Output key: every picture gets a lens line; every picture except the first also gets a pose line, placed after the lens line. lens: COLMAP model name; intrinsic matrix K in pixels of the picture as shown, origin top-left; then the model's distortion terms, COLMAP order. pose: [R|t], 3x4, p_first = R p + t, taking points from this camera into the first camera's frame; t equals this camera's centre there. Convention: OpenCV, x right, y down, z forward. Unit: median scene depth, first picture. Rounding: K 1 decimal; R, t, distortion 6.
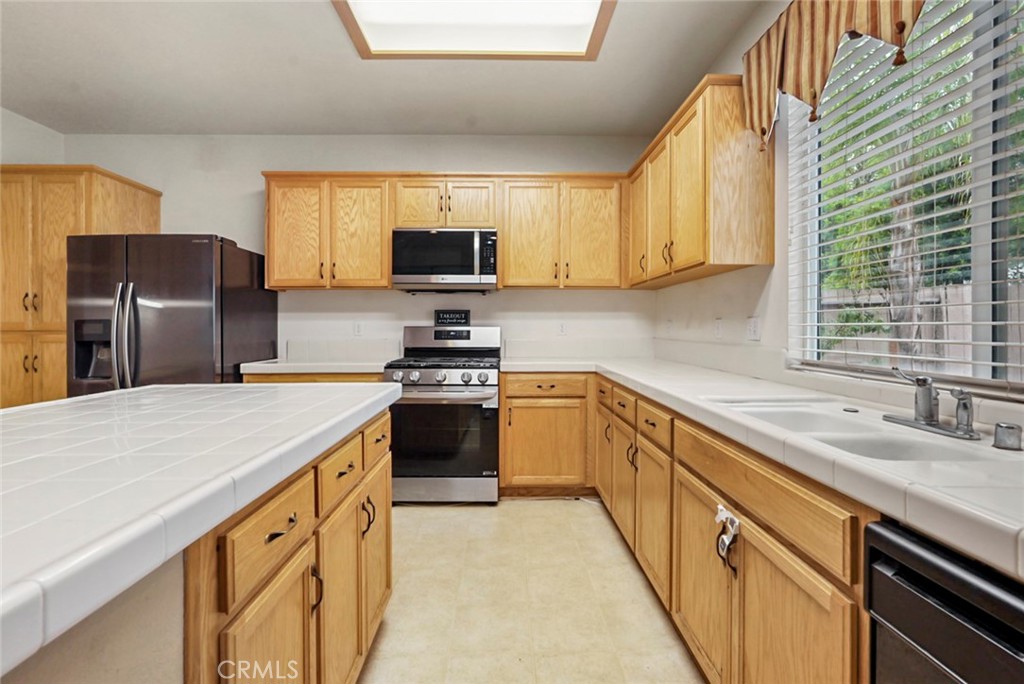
lens RADIAL K [[461.2, 0, 512.7], [0, 461.2, 324.7], [0, 0, 1]] dist [-0.004115, -0.000058]
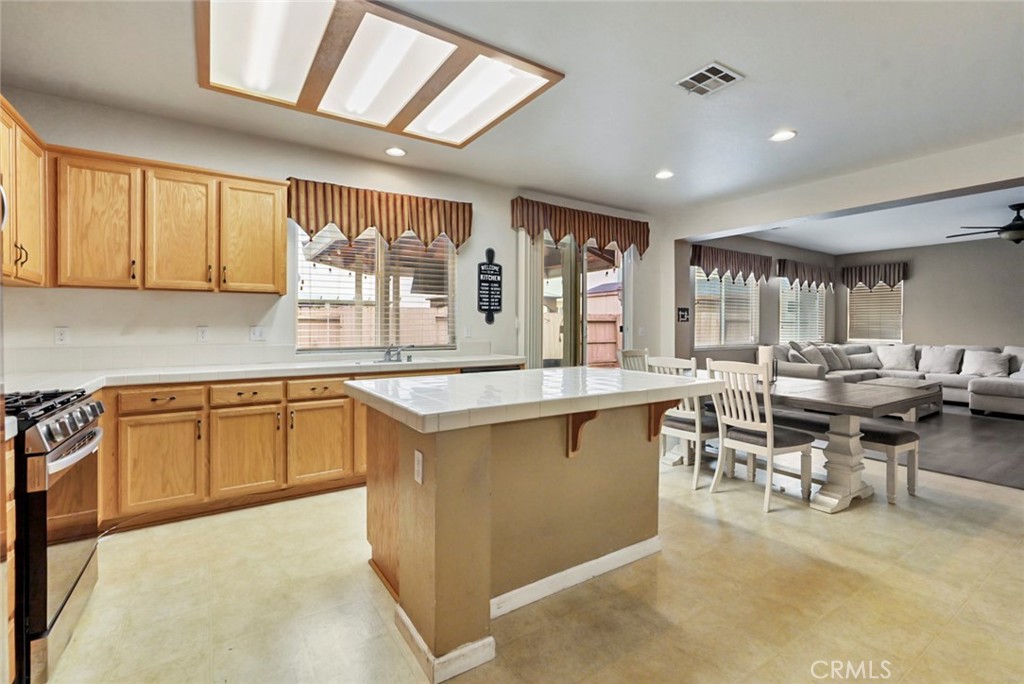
lens RADIAL K [[459.4, 0, 514.3], [0, 459.4, 326.4], [0, 0, 1]] dist [-0.003241, 0.000346]
pose [[-0.536480, -0.007646, 0.843879, -0.883006], [-0.007176, 0.999964, 0.004499, -0.019556], [-0.843883, -0.003642, -0.536515, 0.746956]]
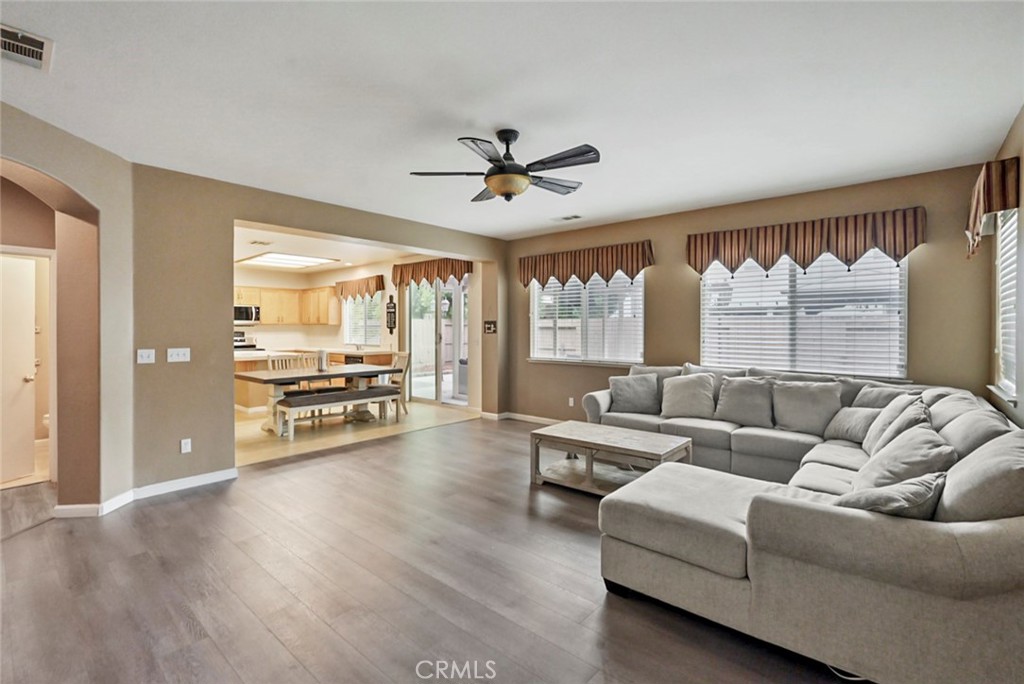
lens RADIAL K [[473.4, 0, 515.7], [0, 473.4, 337.1], [0, 0, 1]] dist [-0.001675, 0.000388]
pose [[0.680327, -0.013508, 0.732784, -1.181449], [-0.000805, 0.999816, 0.019179, -0.059991], [-0.732908, -0.013638, 0.680191, -2.398584]]
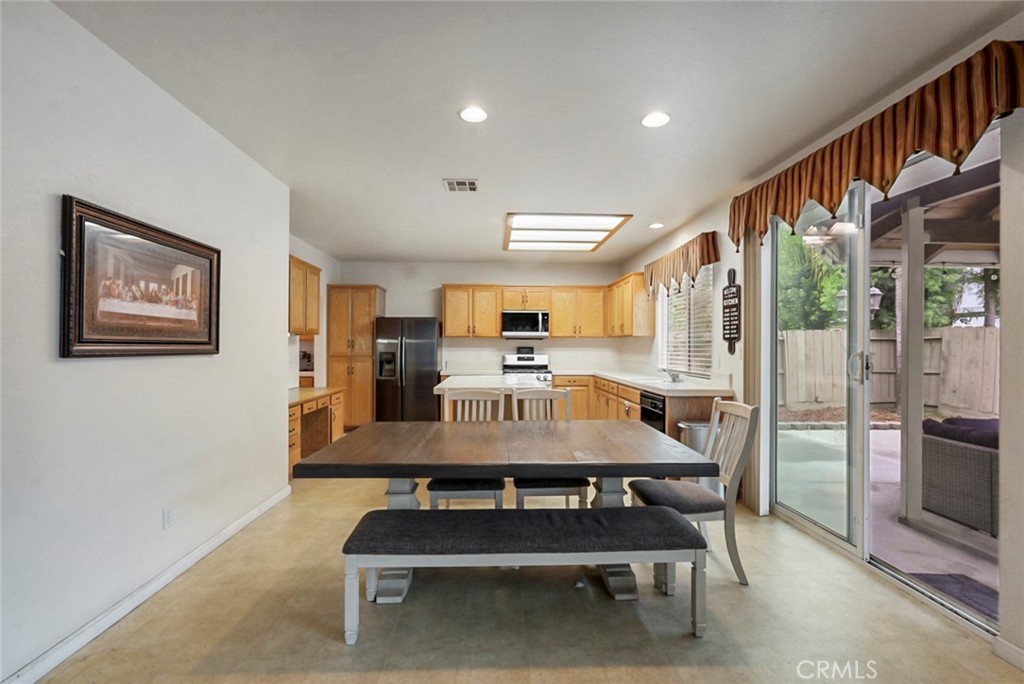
lens RADIAL K [[459.9, 0, 509.9], [0, 459.9, 343.2], [0, 0, 1]] dist [-0.004758, 0.000962]
pose [[0.999789, 0.005933, 0.019684, -0.261702], [-0.005852, 0.999974, -0.004177, -0.042594], [-0.019708, 0.004061, 0.999798, -1.200905]]
